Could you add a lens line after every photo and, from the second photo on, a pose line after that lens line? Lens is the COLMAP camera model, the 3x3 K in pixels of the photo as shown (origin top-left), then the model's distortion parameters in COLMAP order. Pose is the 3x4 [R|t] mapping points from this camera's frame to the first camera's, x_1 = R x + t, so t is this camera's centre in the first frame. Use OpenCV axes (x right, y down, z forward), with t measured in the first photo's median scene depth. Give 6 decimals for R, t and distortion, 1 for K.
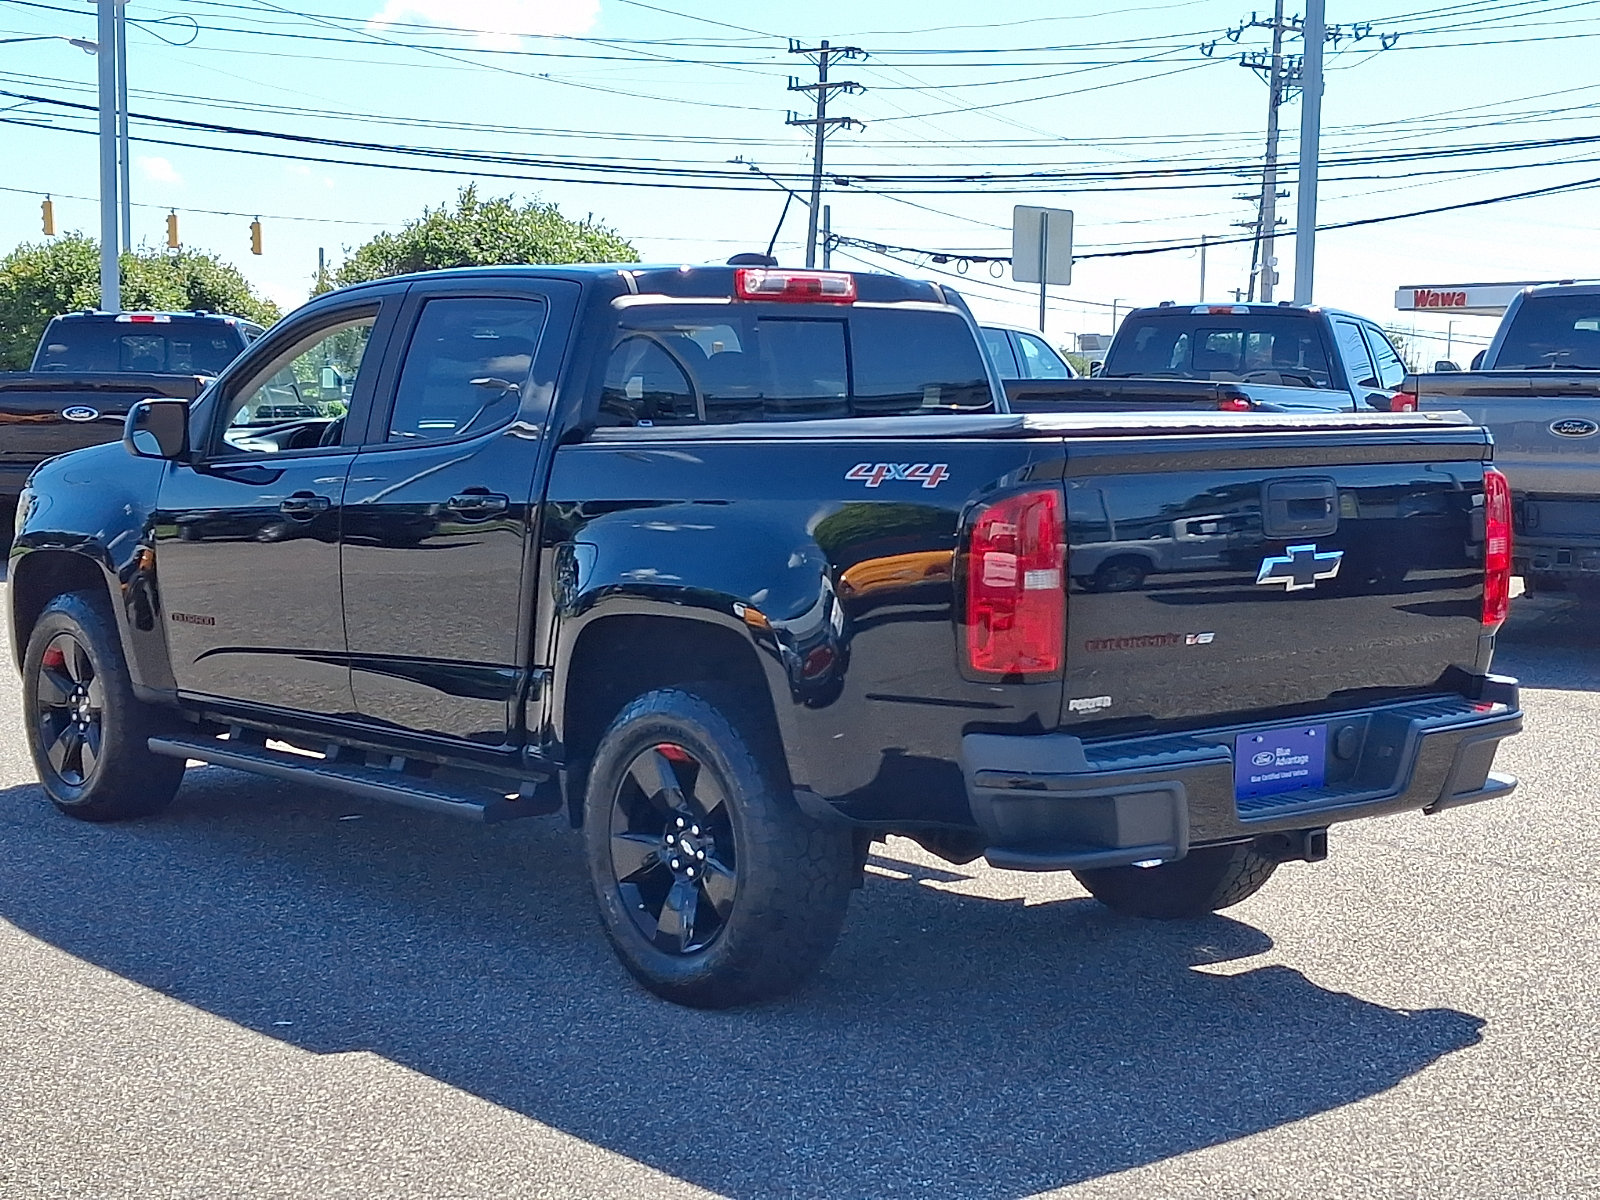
lens RADIAL K [[2500.0, 0, 817.5], [0, 2500.0, 641.1], [0, 0, 1]] dist [0.244190, -0.759240]
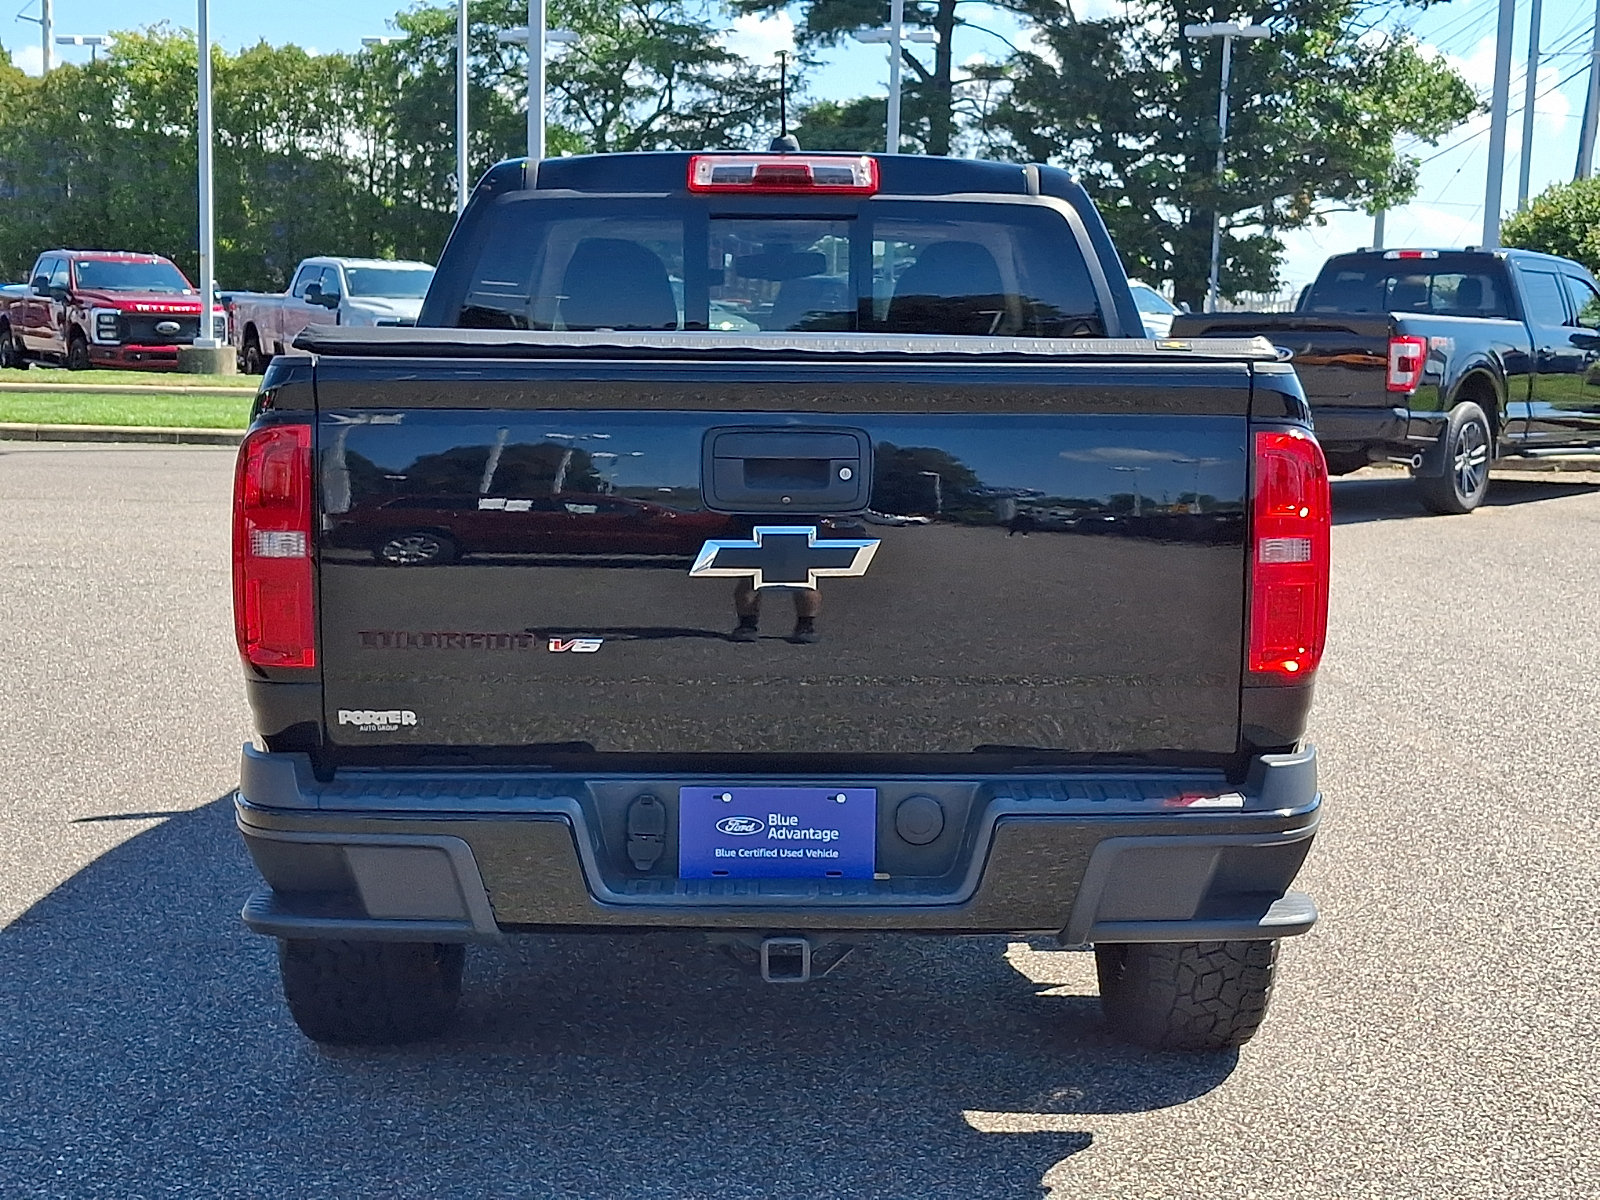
lens RADIAL K [[2500.0, 0, 817.5], [0, 2500.0, 641.1], [0, 0, 1]] dist [0.244190, -0.759240]
pose [[0.777290, 0.084188, -0.623485, 0.556229], [-0.071736, 0.996403, 0.045110, -0.033603], [0.625040, 0.009663, 0.780533, 0.415778]]
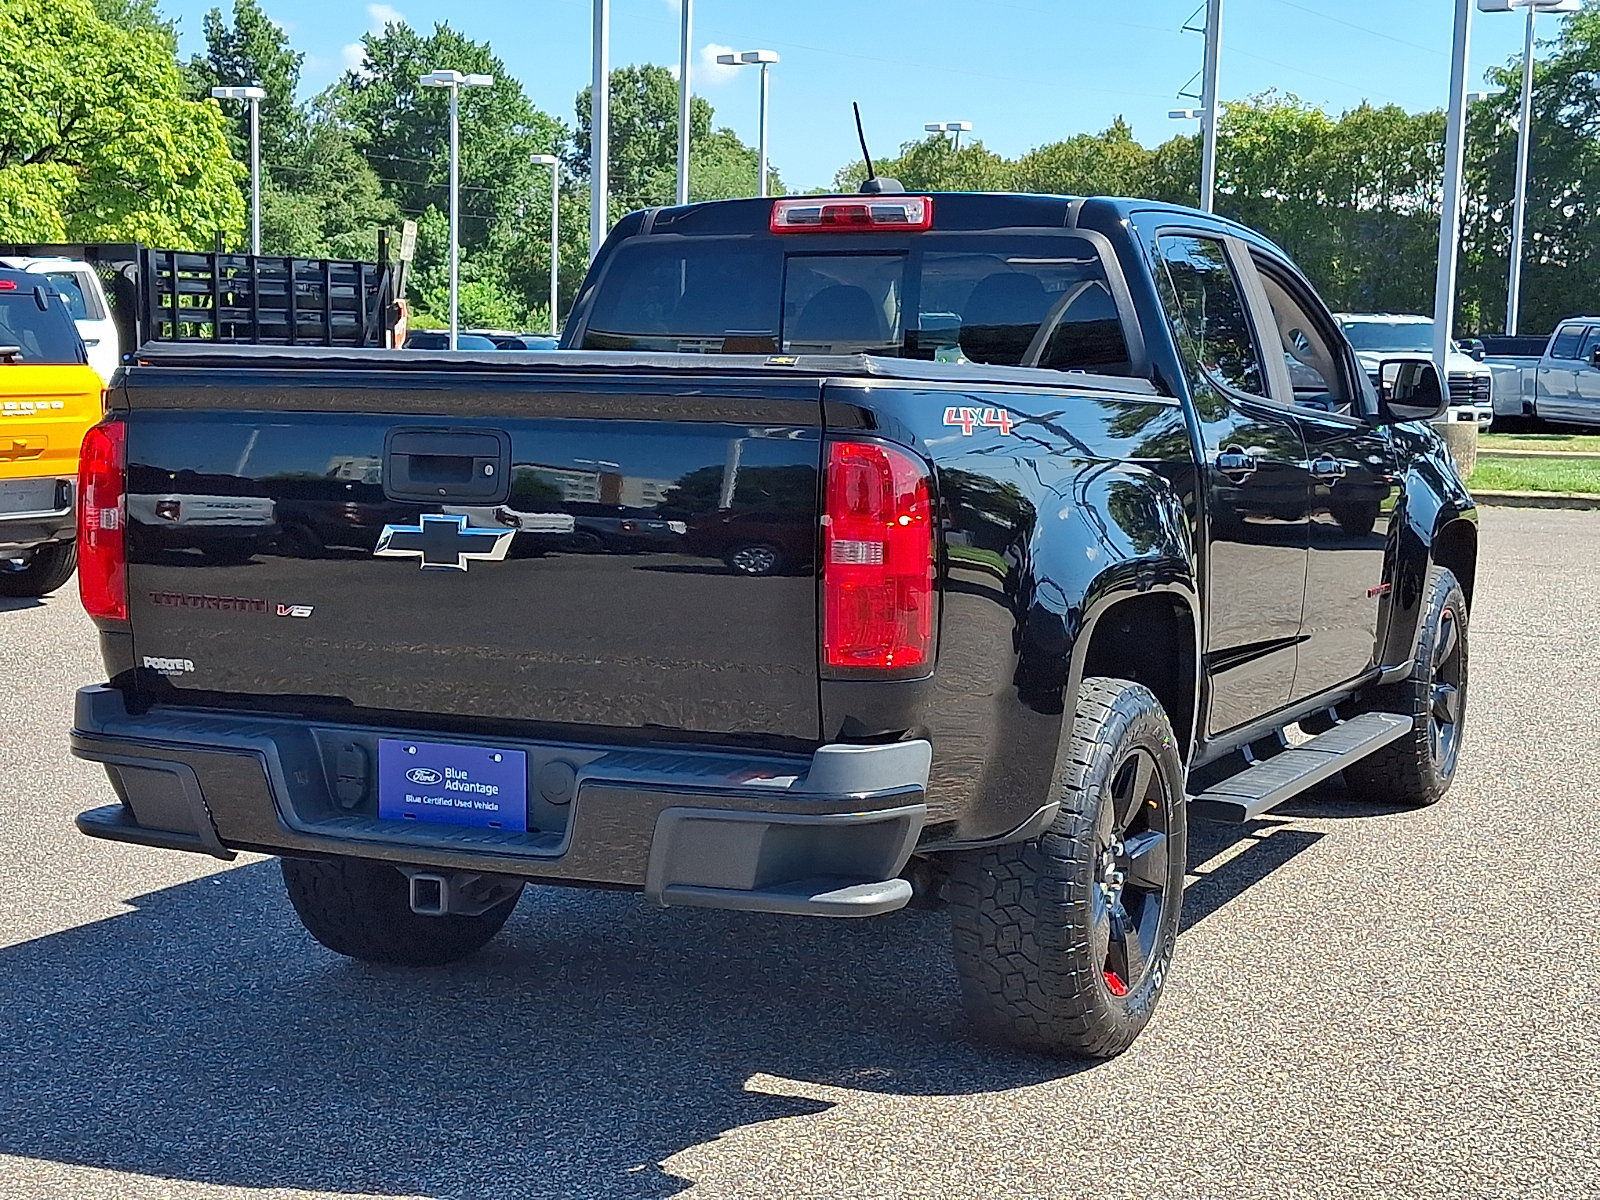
lens RADIAL K [[2500.0, 0, 817.5], [0, 2500.0, 641.1], [0, 0, 1]] dist [0.244190, -0.759240]
pose [[0.418984, 0.100931, -0.902367, 0.847064], [-0.104534, 0.992557, 0.062482, -0.053094], [0.901956, 0.068149, 0.426416, 0.682410]]
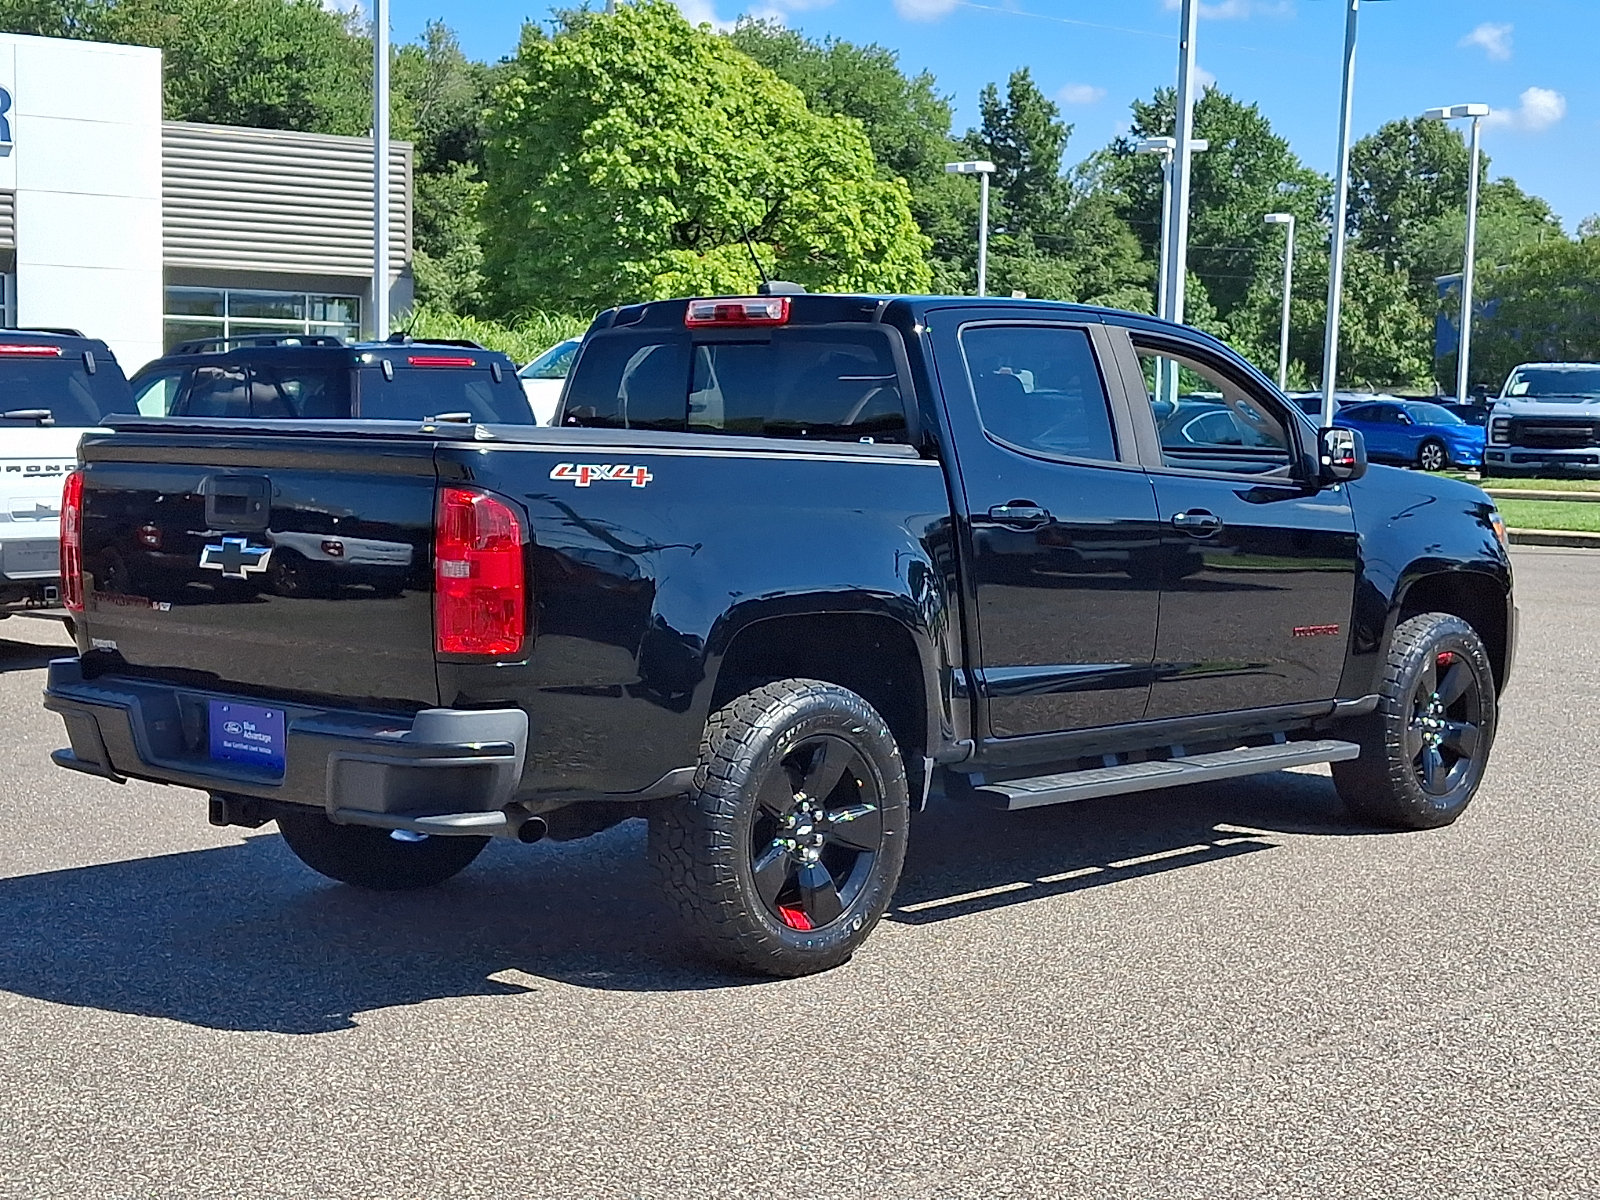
lens RADIAL K [[2500.0, 0, 817.5], [0, 2500.0, 641.1], [0, 0, 1]] dist [0.244190, -0.759240]
pose [[0.132077, 0.087736, -0.987349, 1.169119], [-0.114696, 0.990737, 0.072694, -0.091184], [0.984581, 0.103643, 0.140917, 0.972396]]
